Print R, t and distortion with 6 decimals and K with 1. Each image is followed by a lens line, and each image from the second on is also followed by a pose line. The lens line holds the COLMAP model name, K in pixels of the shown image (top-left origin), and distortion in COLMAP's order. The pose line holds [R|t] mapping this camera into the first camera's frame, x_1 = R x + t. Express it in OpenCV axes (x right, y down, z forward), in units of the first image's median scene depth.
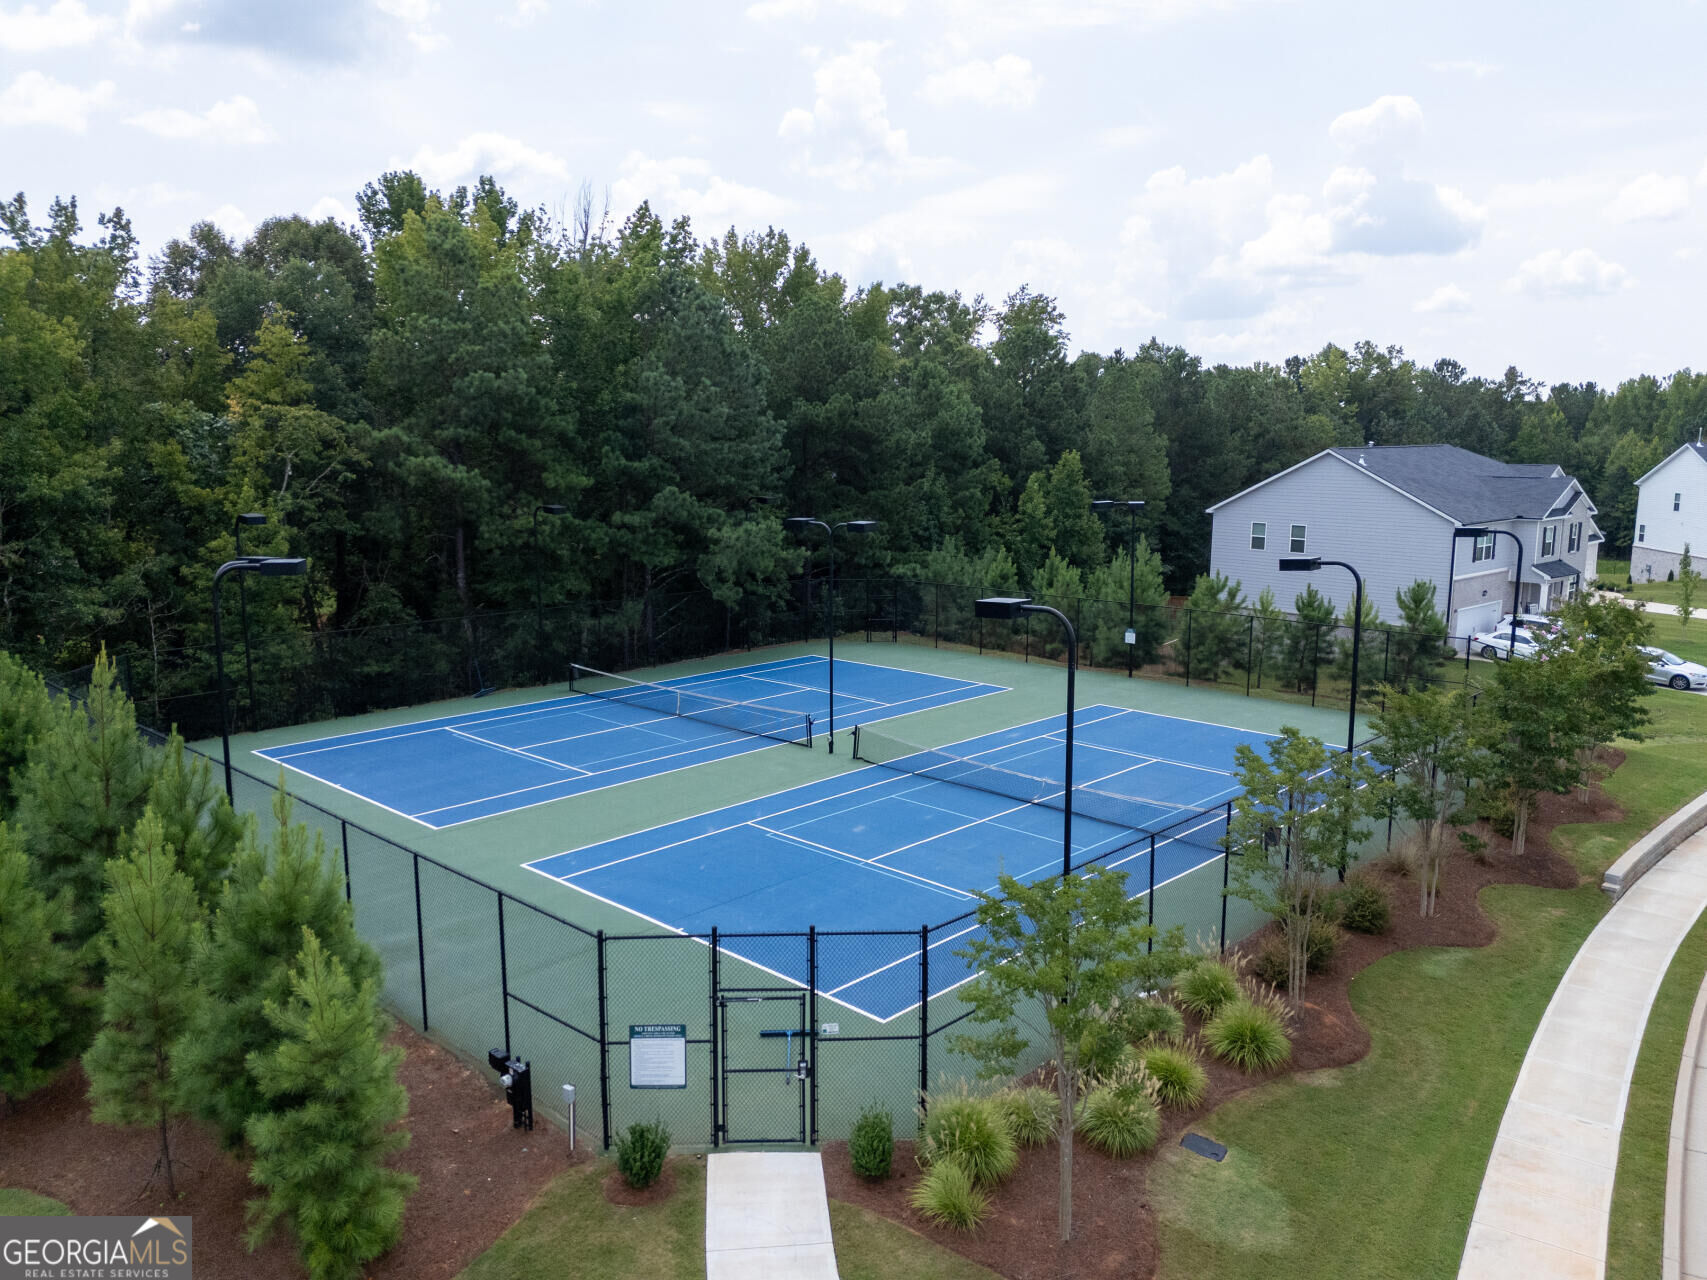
lens RADIAL K [[1235.5, 0, 853.5], [0, 1235.5, 640.0], [0, 0, 1]] dist [0.062962, -0.048261]
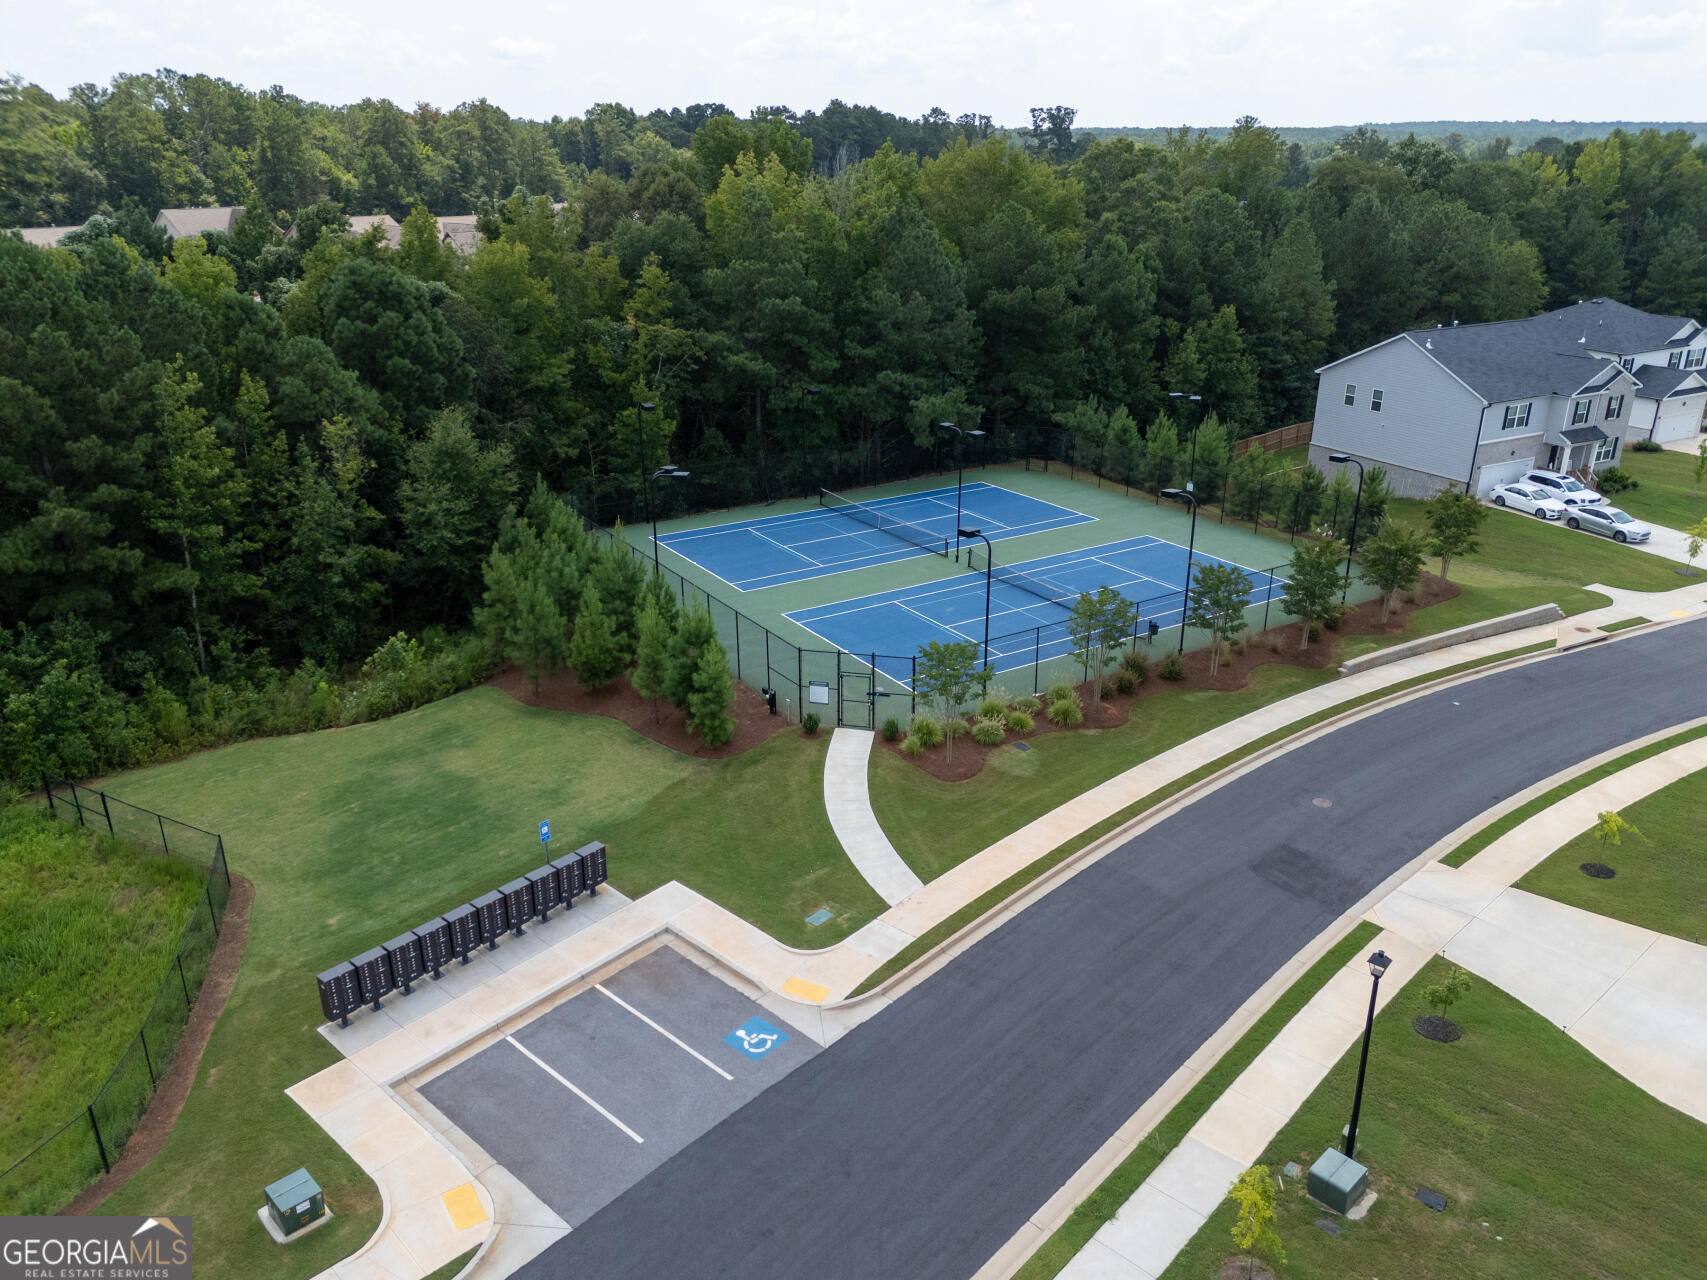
lens RADIAL K [[1237.5, 0, 853.5], [0, 1237.5, 640.0], [0, 0, 1]] dist [0.094968, -0.113582]
pose [[0.972268, 0.084615, -0.218027, 0.181011], [-0.036459, 0.975695, 0.216077, -0.135528], [0.231011, -0.202136, 0.951722, -0.564645]]
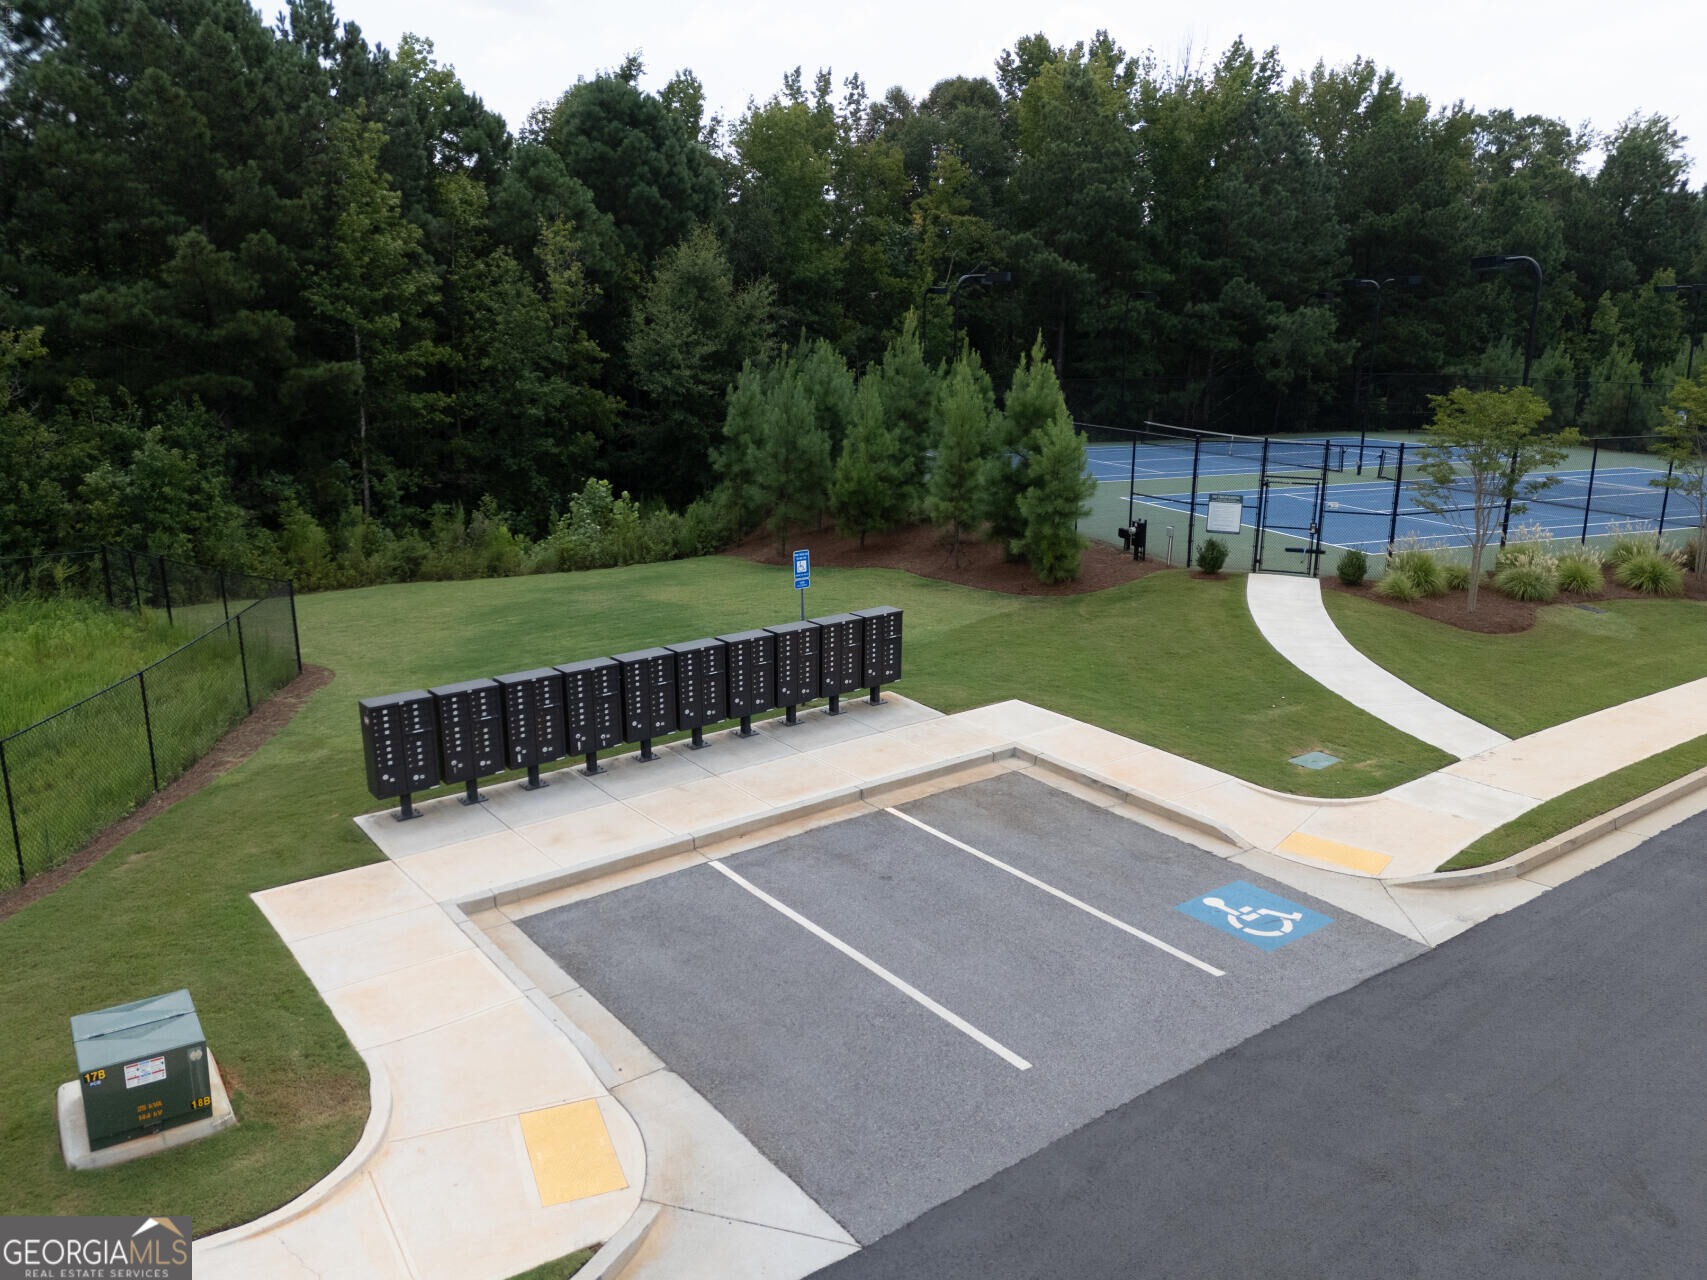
lens RADIAL K [[1237.5, 0, 853.5], [0, 1237.5, 640.0], [0, 0, 1]] dist [0.094968, -0.113582]
pose [[0.912294, 0.100816, -0.396933, 0.028252], [-0.066121, 0.992770, 0.100181, 0.129968], [0.404163, -0.065149, 0.912364, -0.287179]]
